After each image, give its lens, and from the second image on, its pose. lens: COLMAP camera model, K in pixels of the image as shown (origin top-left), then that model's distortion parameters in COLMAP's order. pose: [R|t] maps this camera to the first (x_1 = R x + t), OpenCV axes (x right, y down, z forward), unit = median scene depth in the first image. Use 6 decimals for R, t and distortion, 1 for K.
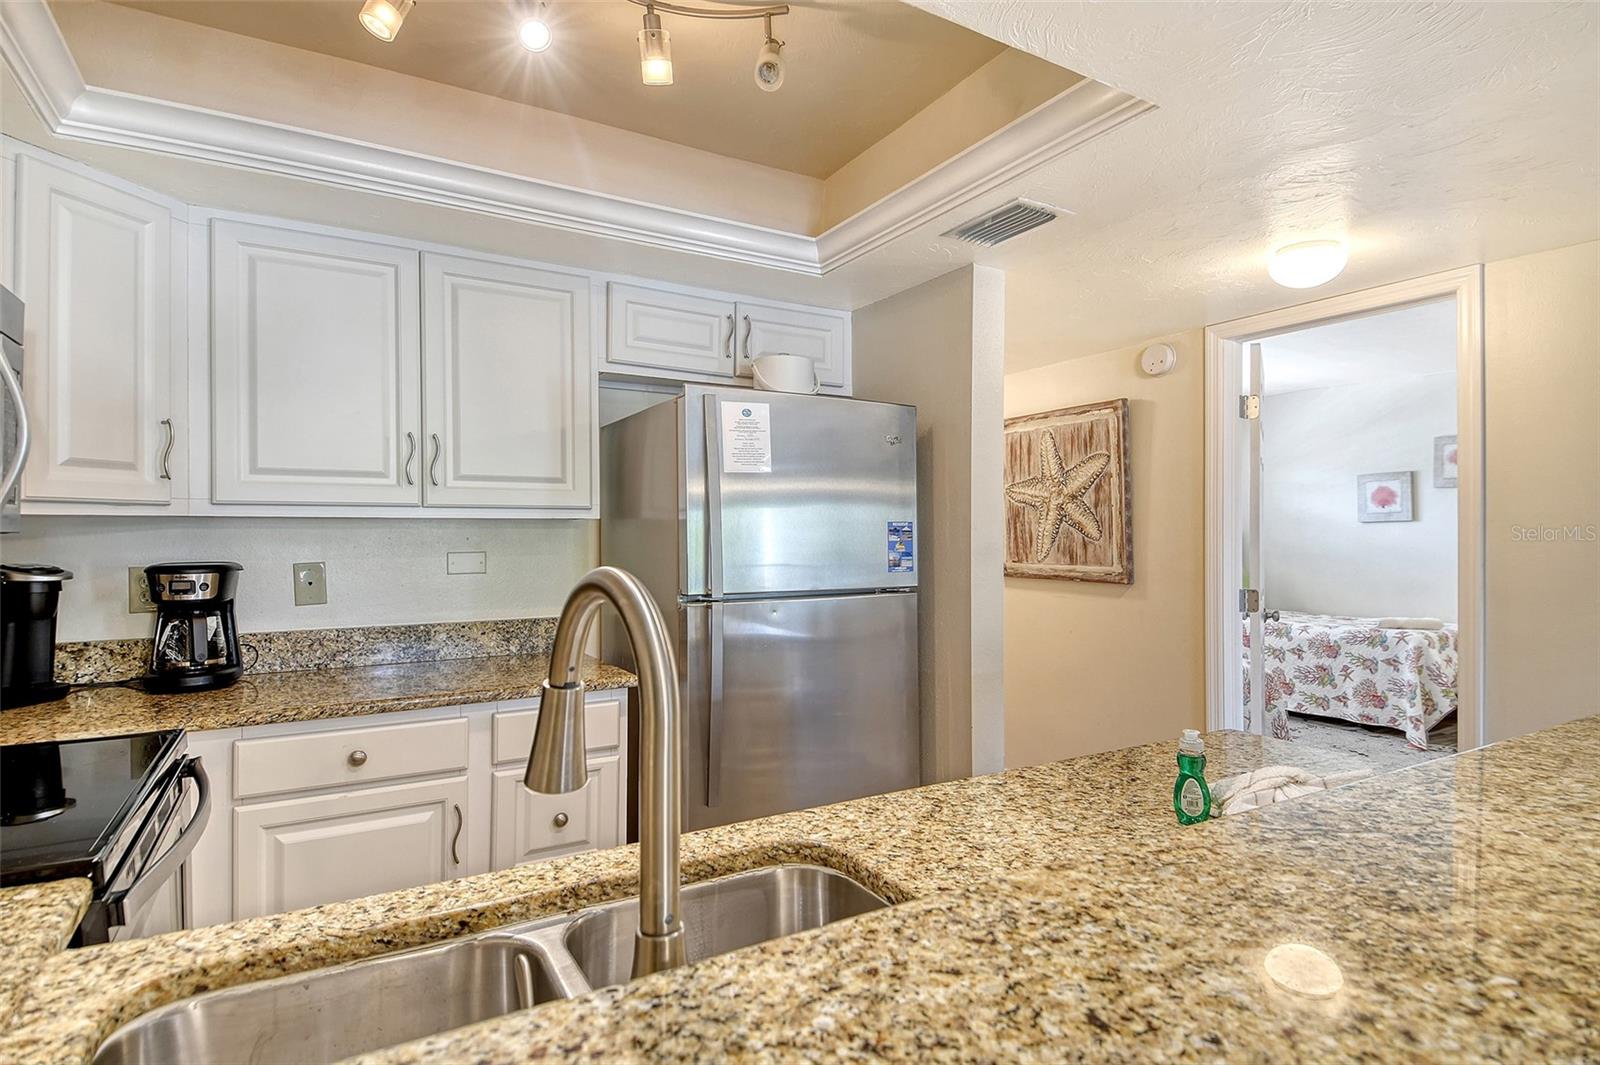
lens RADIAL K [[842.8, 0, 814.7], [0, 842.8, 544.2], [0, 0, 1]] dist [0.035747, -0.036692]
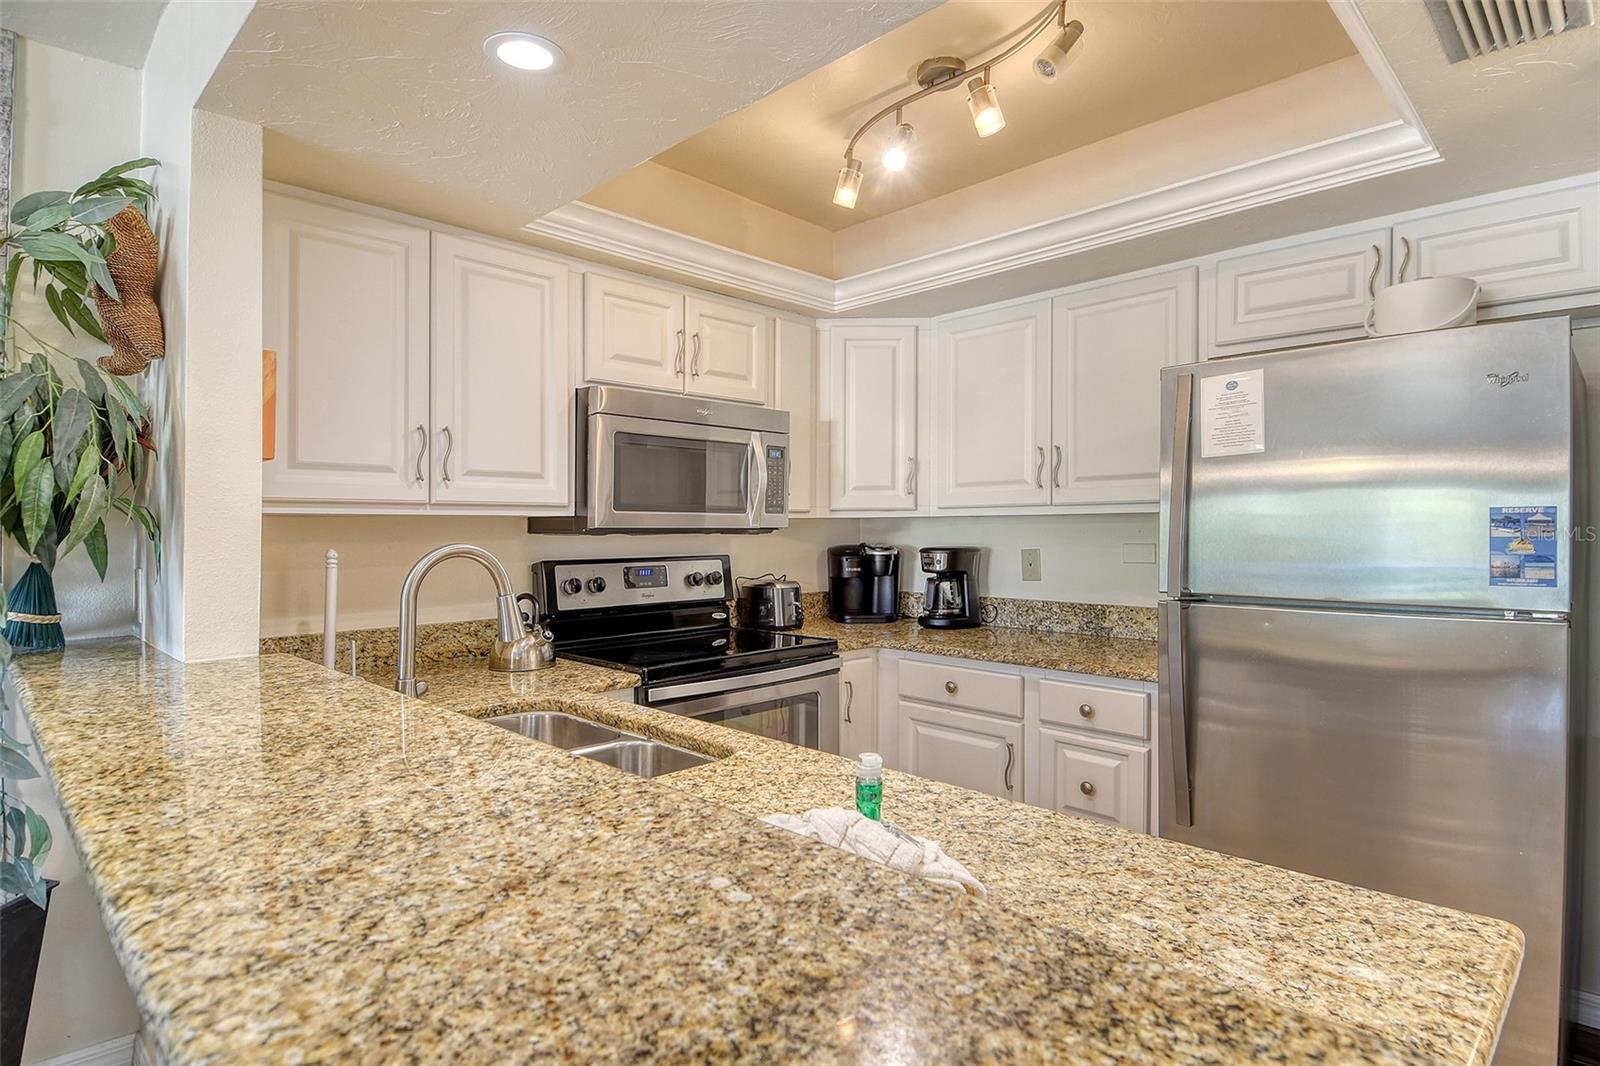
lens RADIAL K [[842.8, 0, 820.1], [0, 842.8, 532.4], [0, 0, 1]] dist [0.035747, -0.036692]
pose [[0.257210, 0.004154, -0.966347, 0.594816], [-0.010224, 0.999946, 0.001577, -0.002878], [0.966302, 0.009474, 0.257238, 0.344638]]
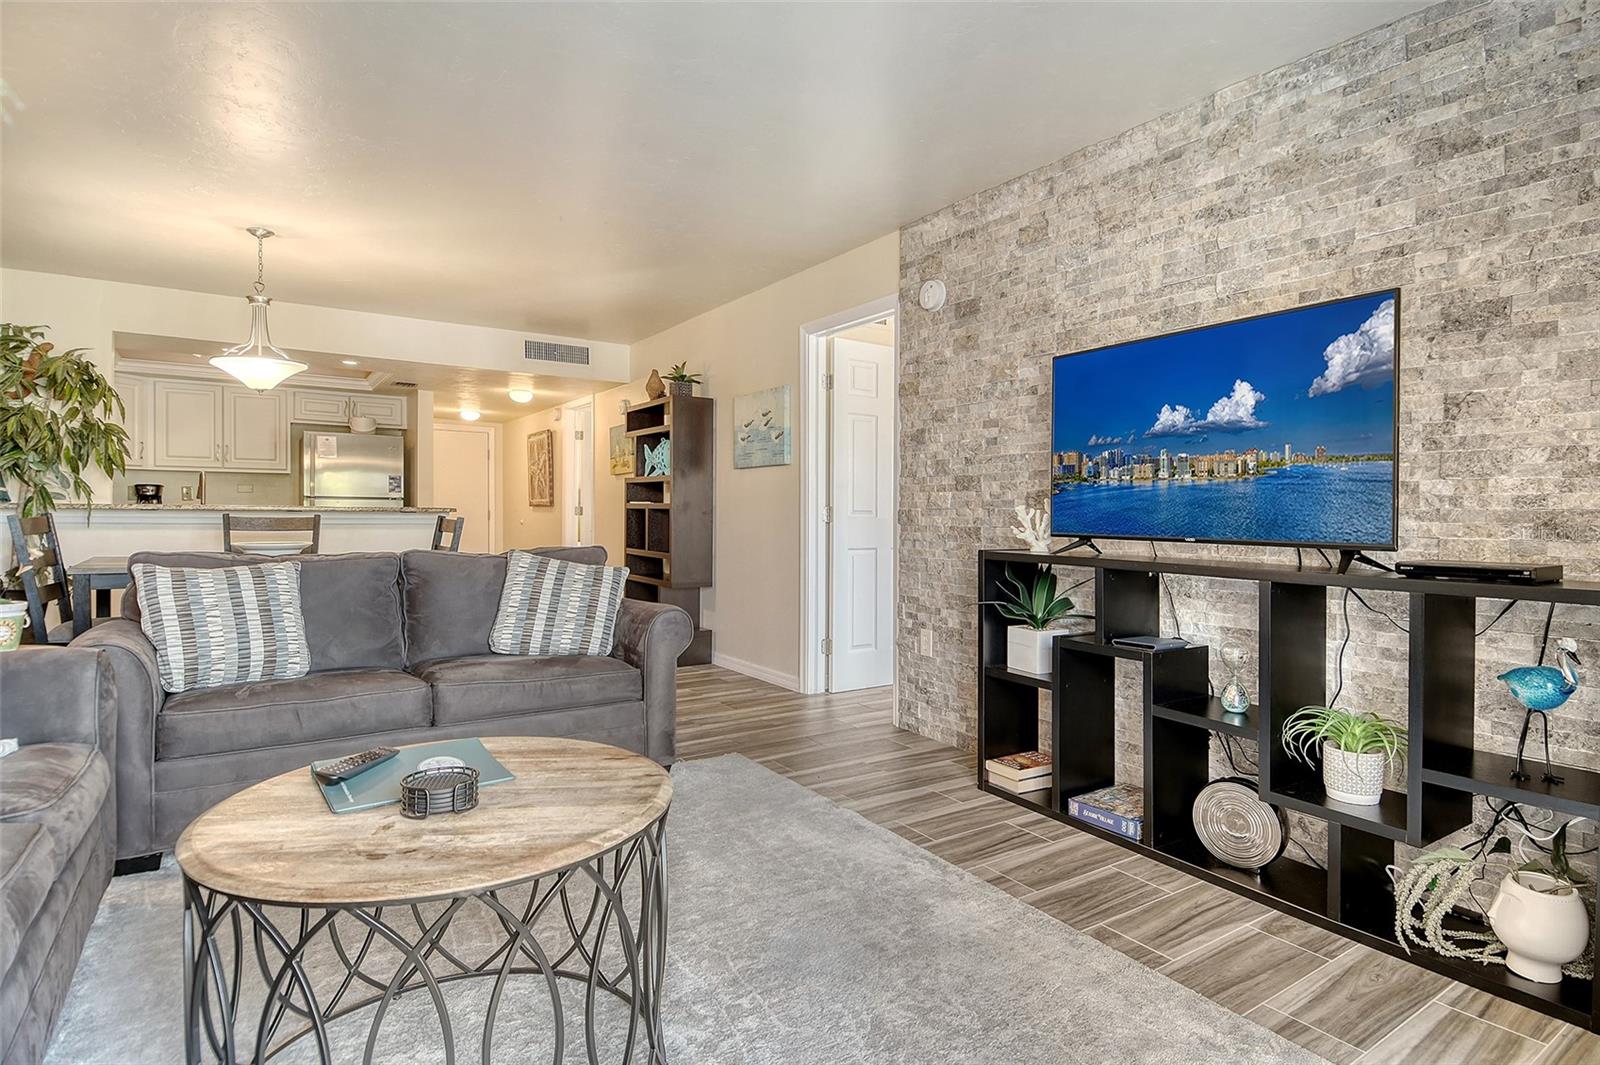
lens RADIAL K [[842.8, 0, 822.7], [0, 842.8, 533.6], [0, 0, 1]] dist [0.035747, -0.036692]
pose [[0.998230, 0.009070, 0.058775, 1.475261], [-0.009711, 0.999896, 0.010627, 0.135625], [-0.058672, -0.011179, 0.998215, -2.136167]]
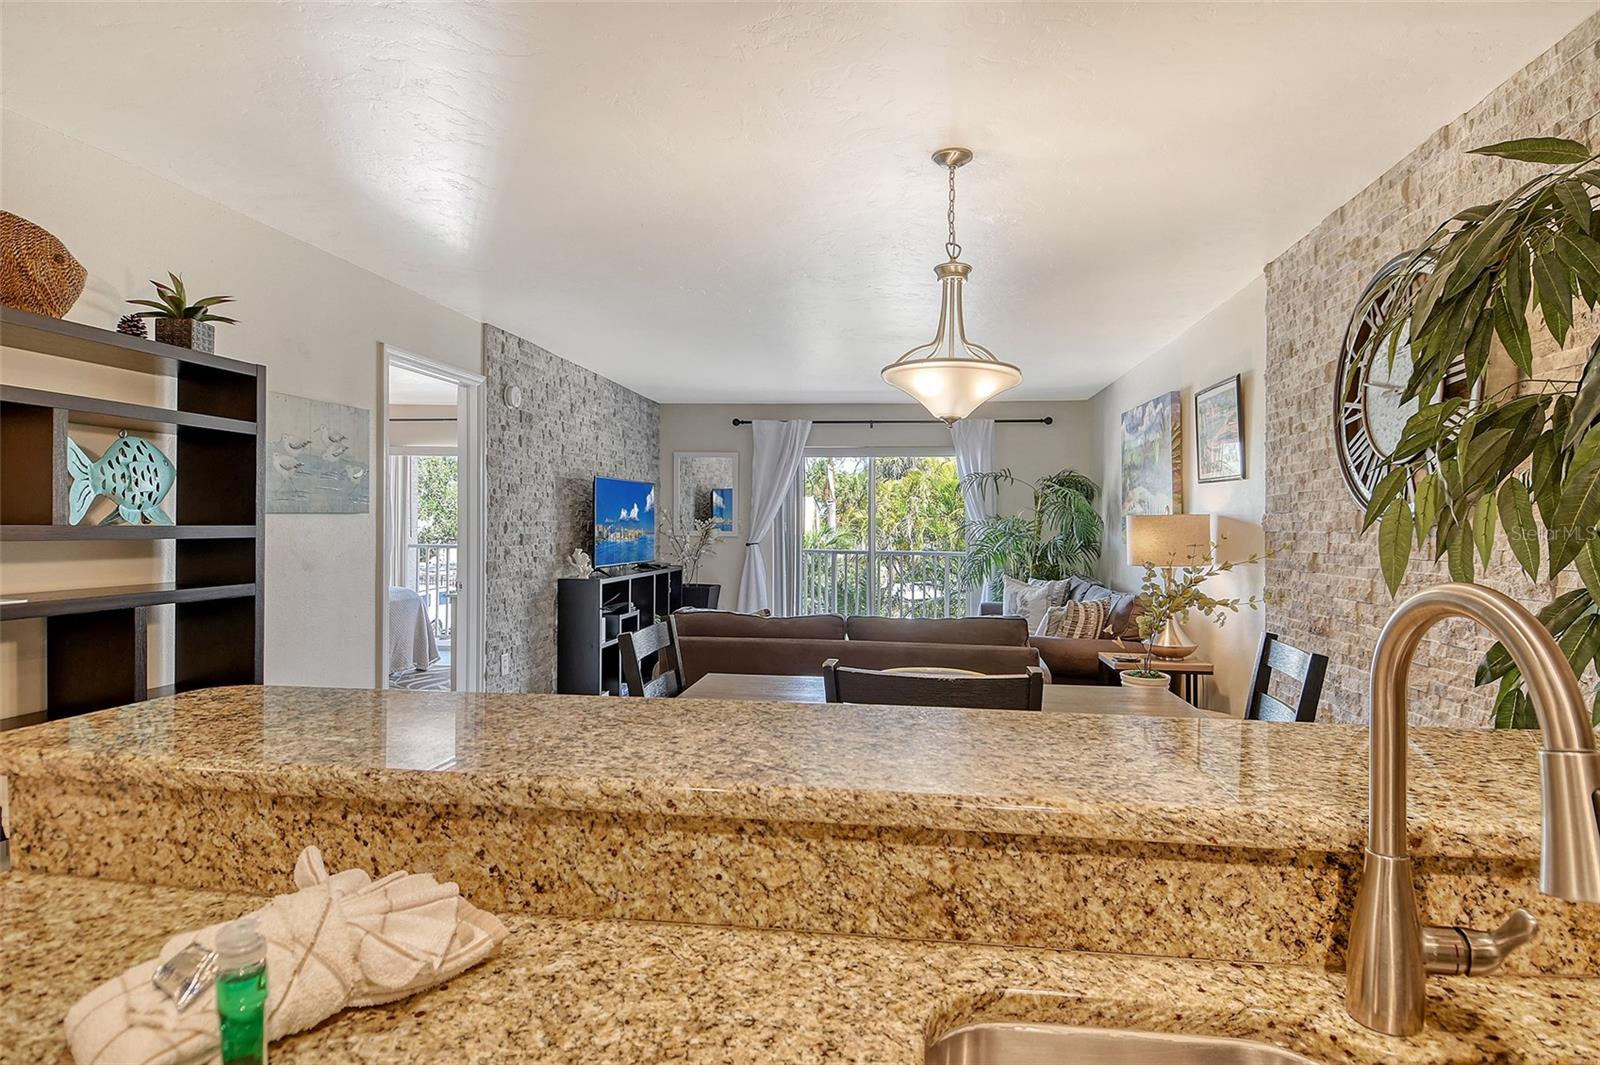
lens RADIAL K [[842.8, 0, 813.4], [0, 842.8, 539.4], [0, 0, 1]] dist [0.035747, -0.036692]
pose [[-0.787810, -0.022002, 0.615525, -0.061743], [-0.001407, 0.999423, 0.033924, -0.012752], [-0.615916, 0.025860, -0.787387, 0.559813]]
